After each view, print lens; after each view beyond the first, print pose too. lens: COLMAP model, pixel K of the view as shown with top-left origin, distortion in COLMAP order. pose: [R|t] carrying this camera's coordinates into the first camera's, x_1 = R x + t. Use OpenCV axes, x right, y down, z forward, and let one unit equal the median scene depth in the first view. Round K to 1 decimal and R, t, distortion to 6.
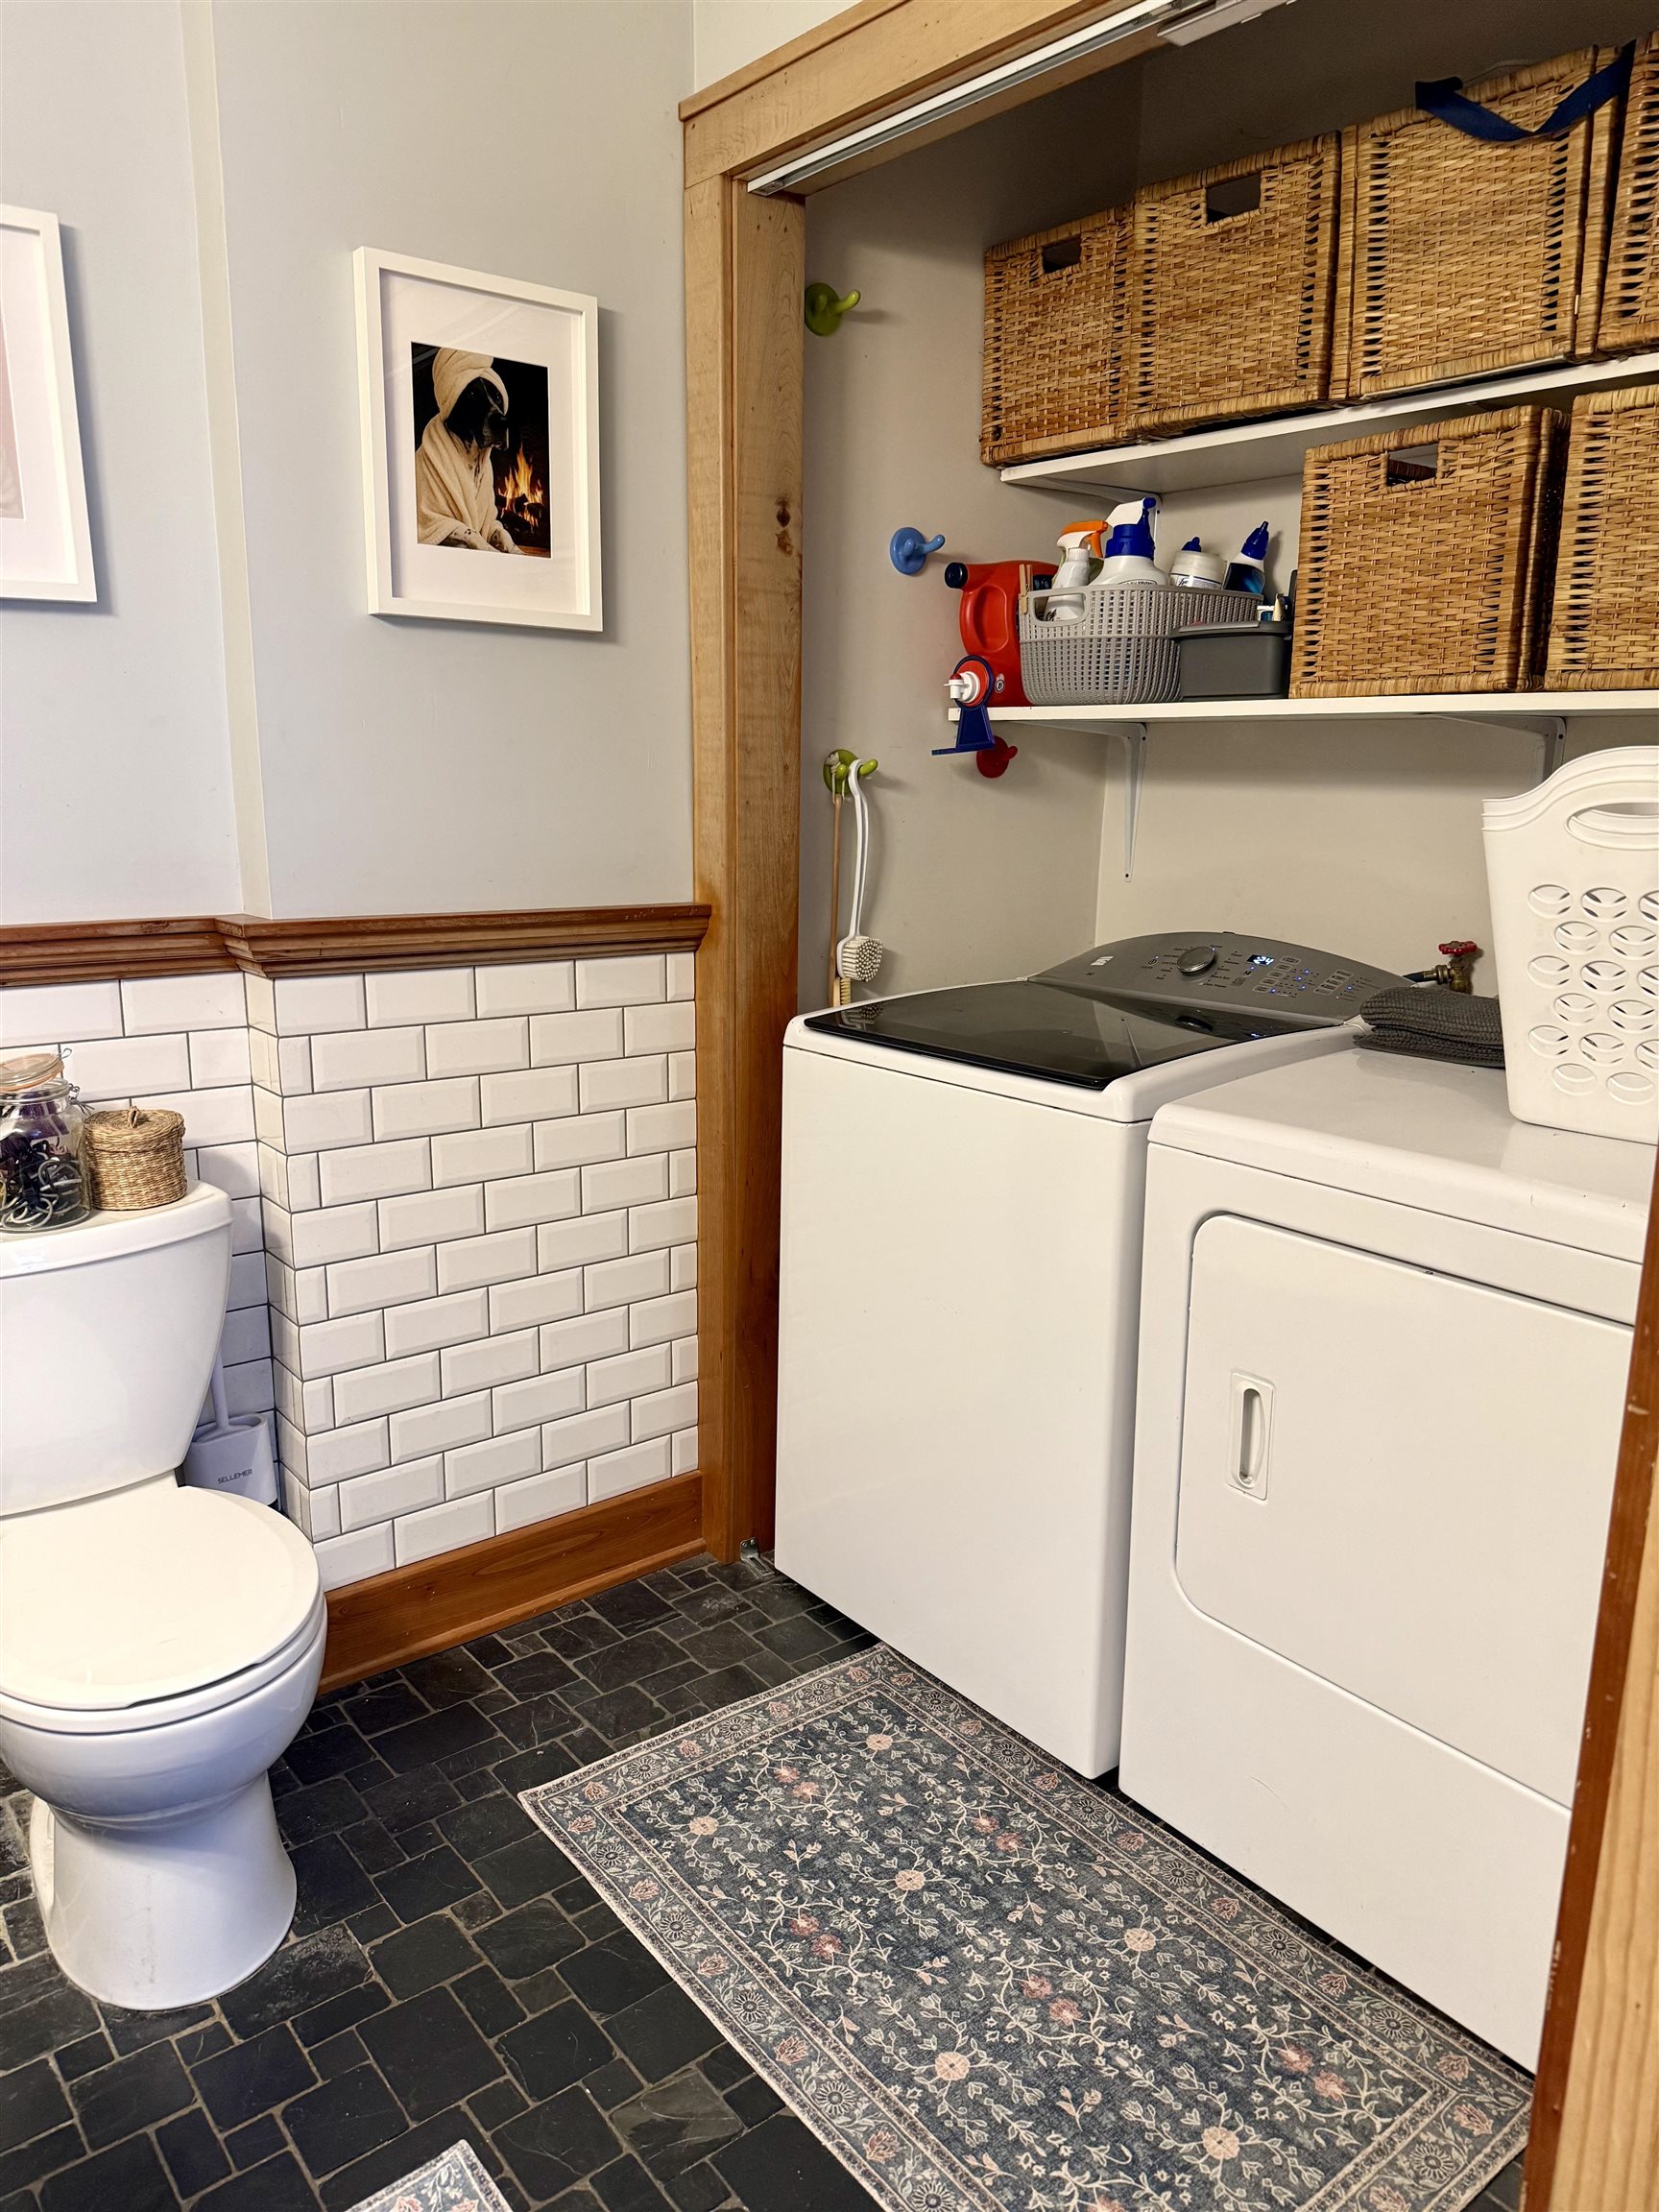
lens RADIAL K [[1562.6, 0, 844.5], [0, 1562.6, 1104.7], [0, 0, 1]] dist [0.063983, -0.083719]
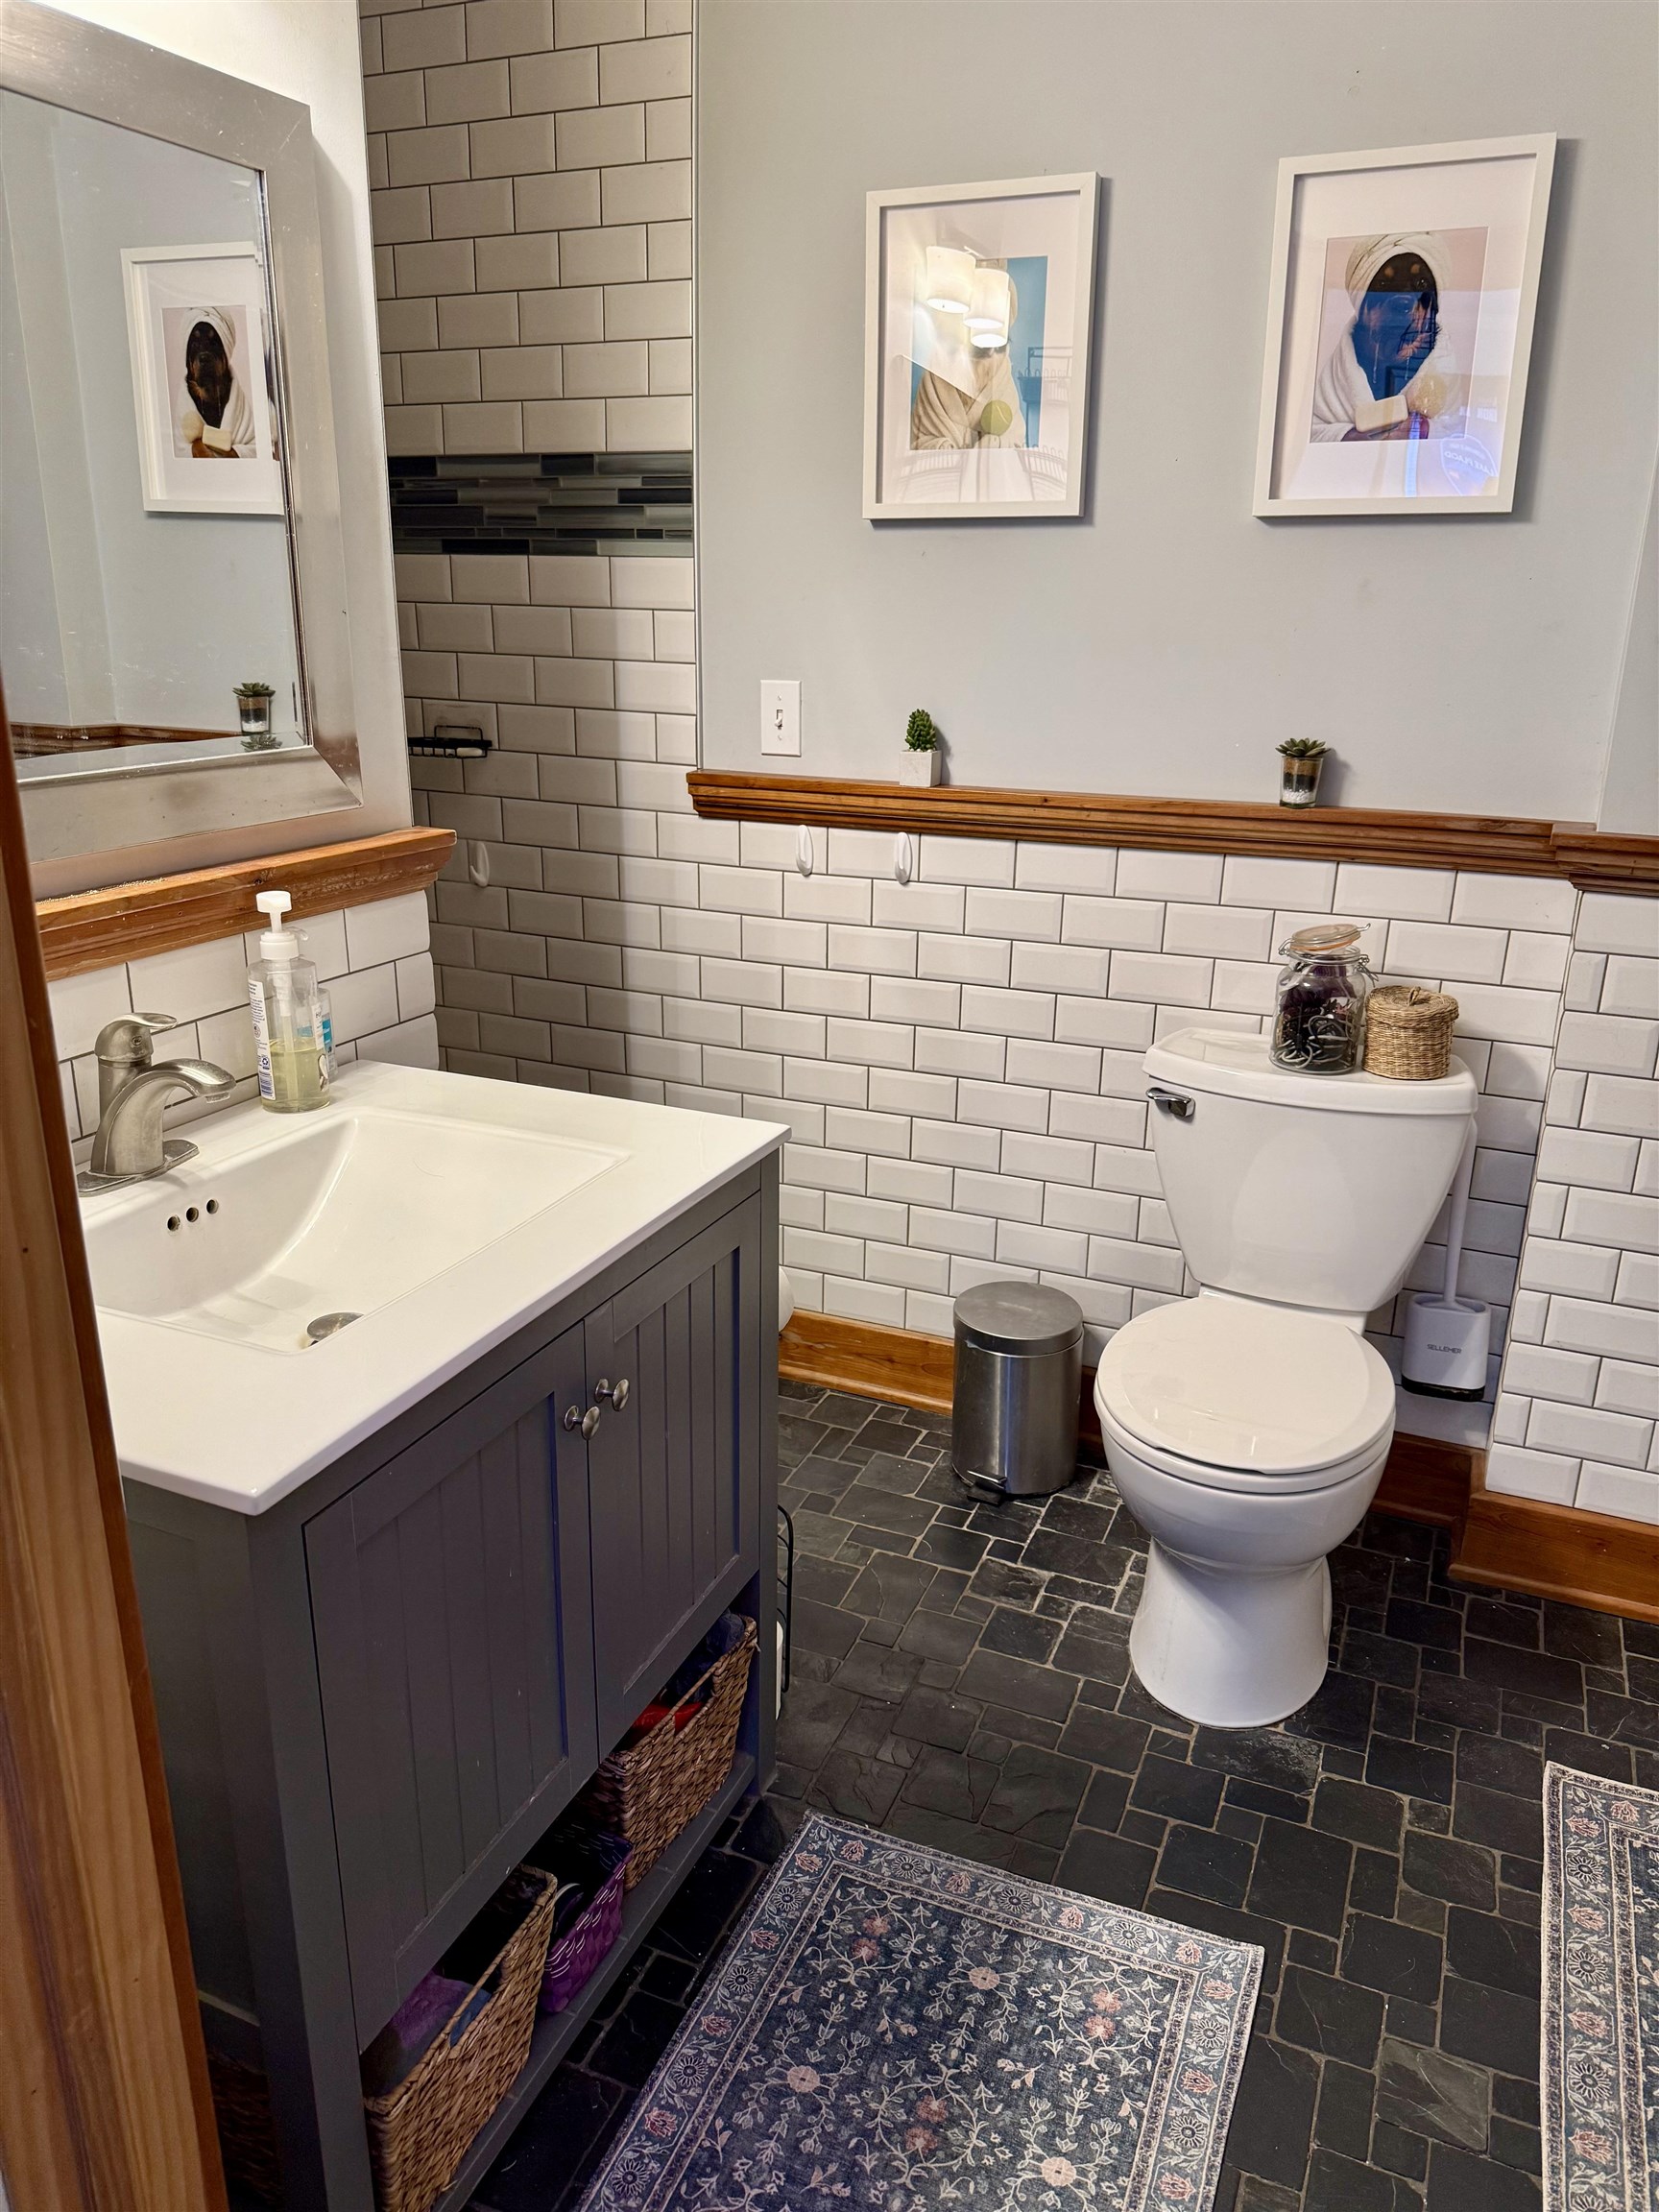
lens RADIAL K [[1562.6, 0, 857.3], [0, 1562.6, 1115.6], [0, 0, 1]] dist [0.063983, -0.083719]
pose [[0.477021, 0.263962, -0.838317, 0.293279], [-0.207699, 0.960673, 0.184304, -0.031759], [0.853998, 0.086201, 0.513086, 0.111188]]
